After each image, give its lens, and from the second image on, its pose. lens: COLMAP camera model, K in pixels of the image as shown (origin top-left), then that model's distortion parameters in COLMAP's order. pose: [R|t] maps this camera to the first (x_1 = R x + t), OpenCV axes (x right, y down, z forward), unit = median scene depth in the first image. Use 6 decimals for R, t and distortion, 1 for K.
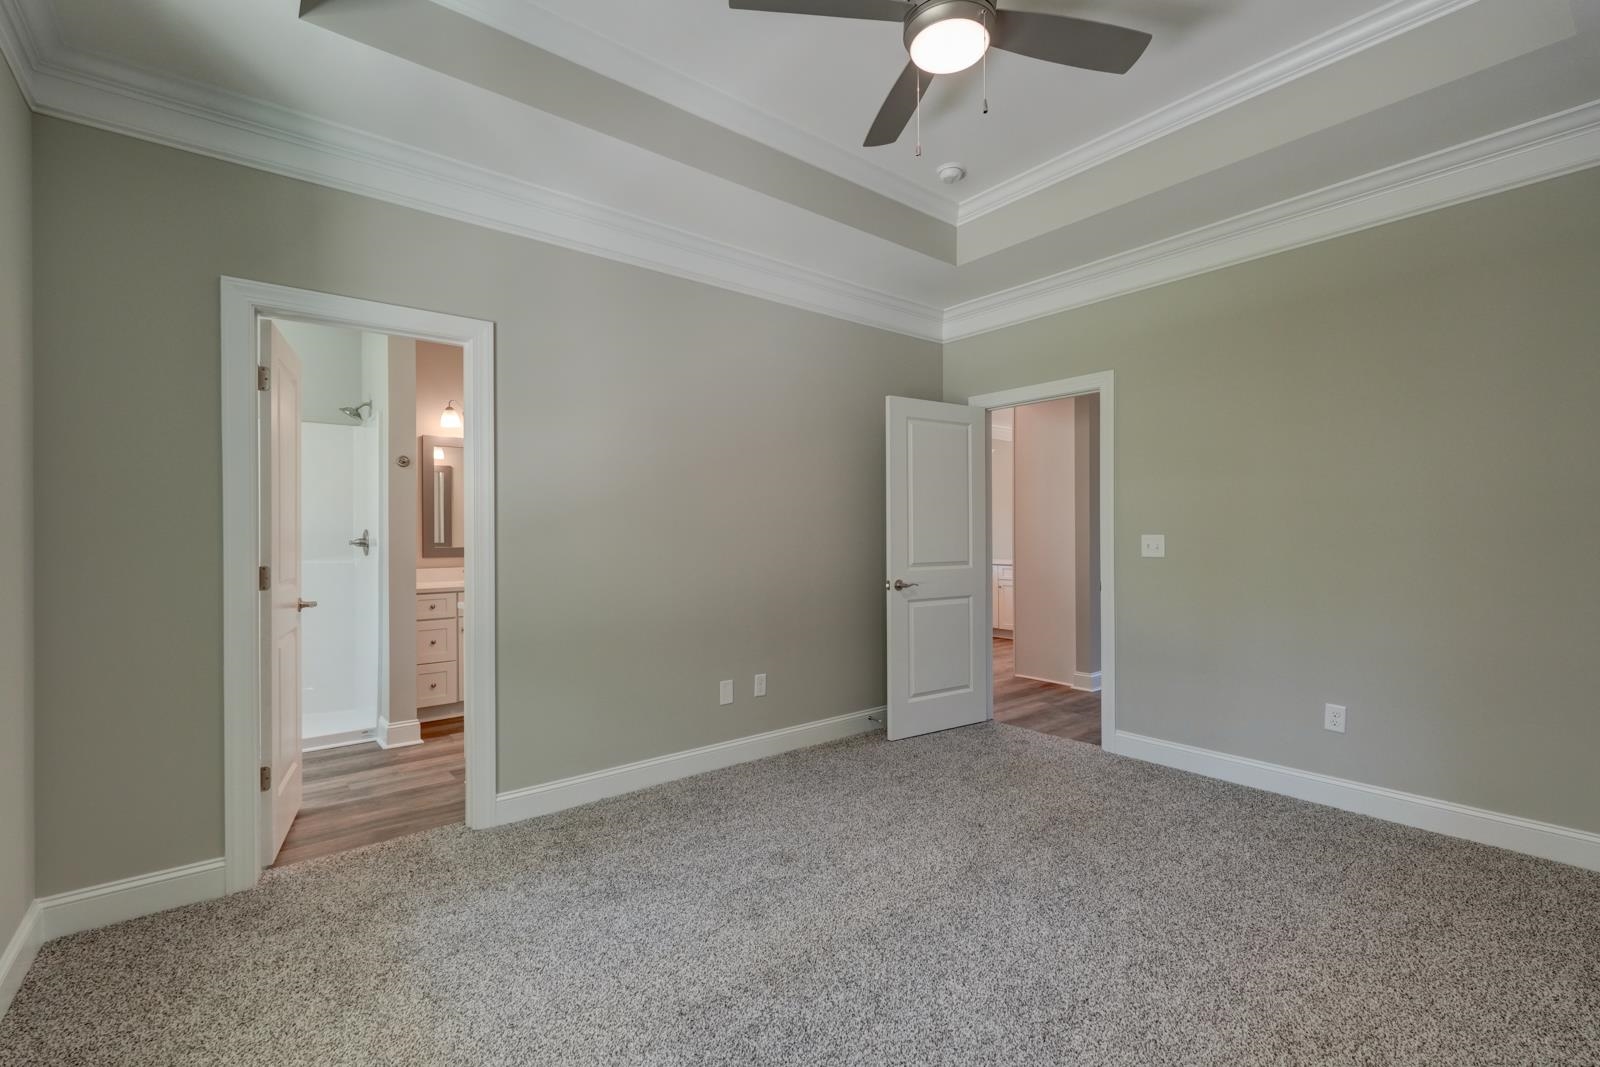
lens RADIAL K [[699.9, 0, 802.5], [0, 699.9, 531.9], [0, 0, 1]] dist [0.003916, -0.000088]
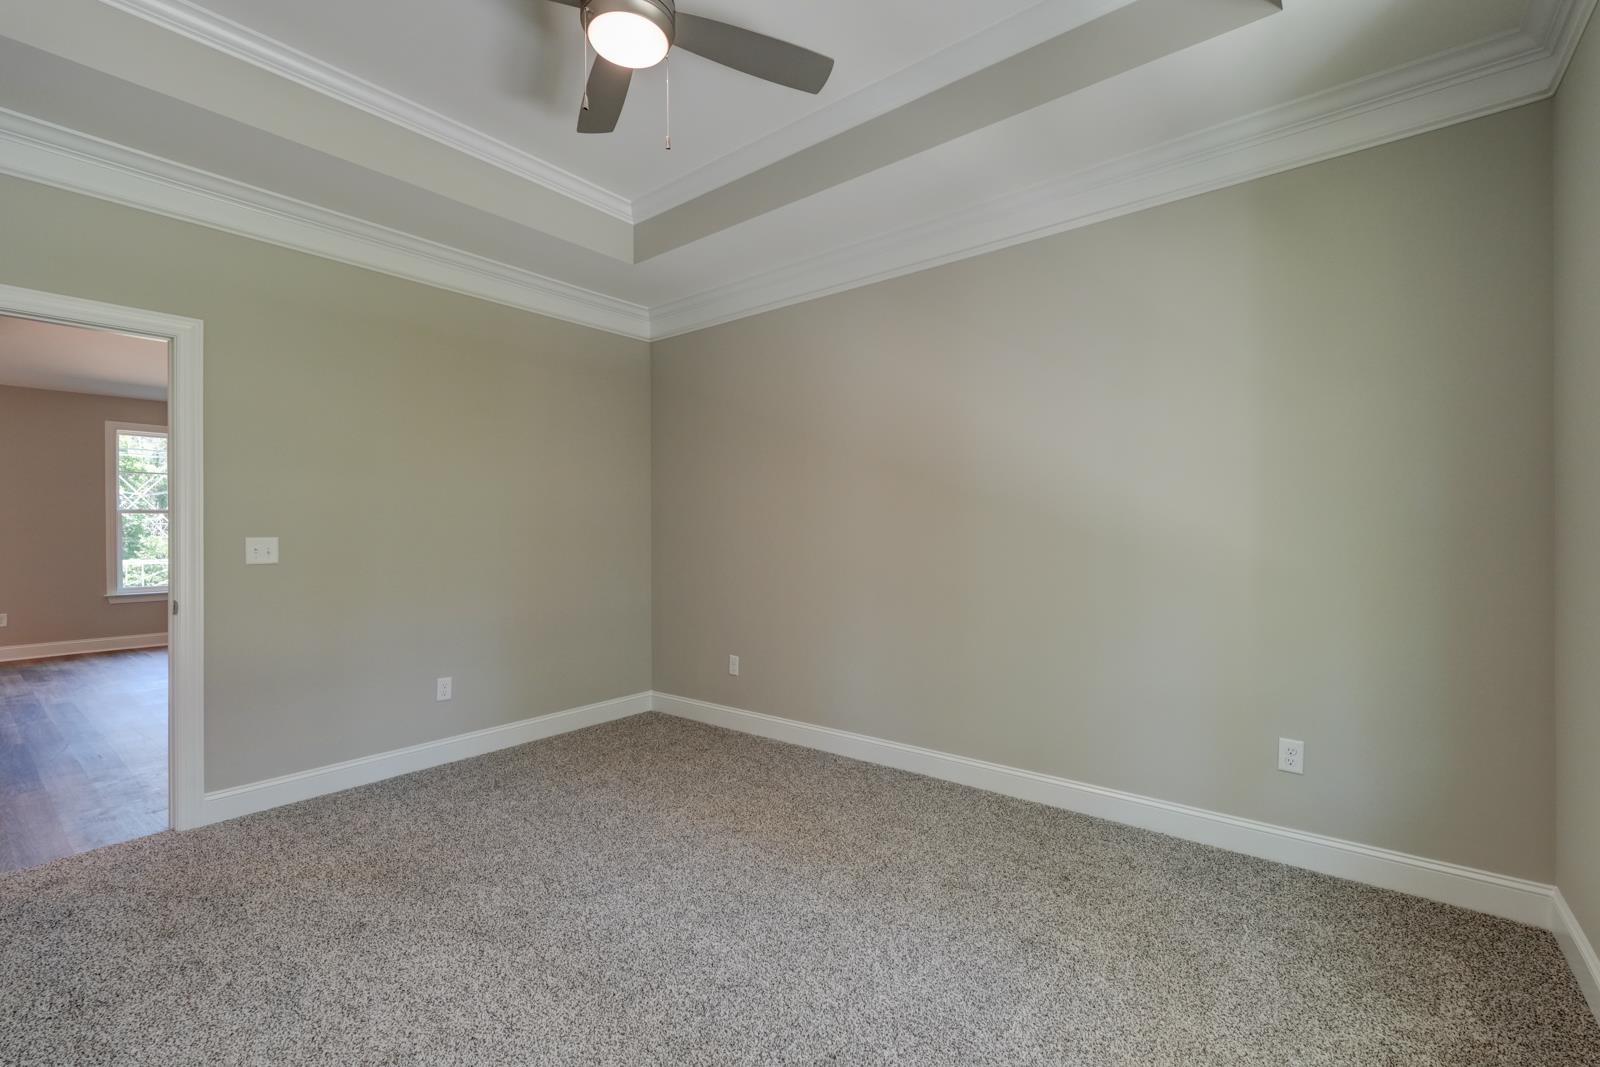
lens RADIAL K [[699.9, 0, 802.5], [0, 699.9, 531.9], [0, 0, 1]] dist [0.003916, -0.000088]
pose [[-0.214070, 0.008153, 0.976784, -0.516776], [0.004666, 0.999962, -0.007324, 0.008002], [-0.976807, 0.002990, -0.214100, 0.625629]]
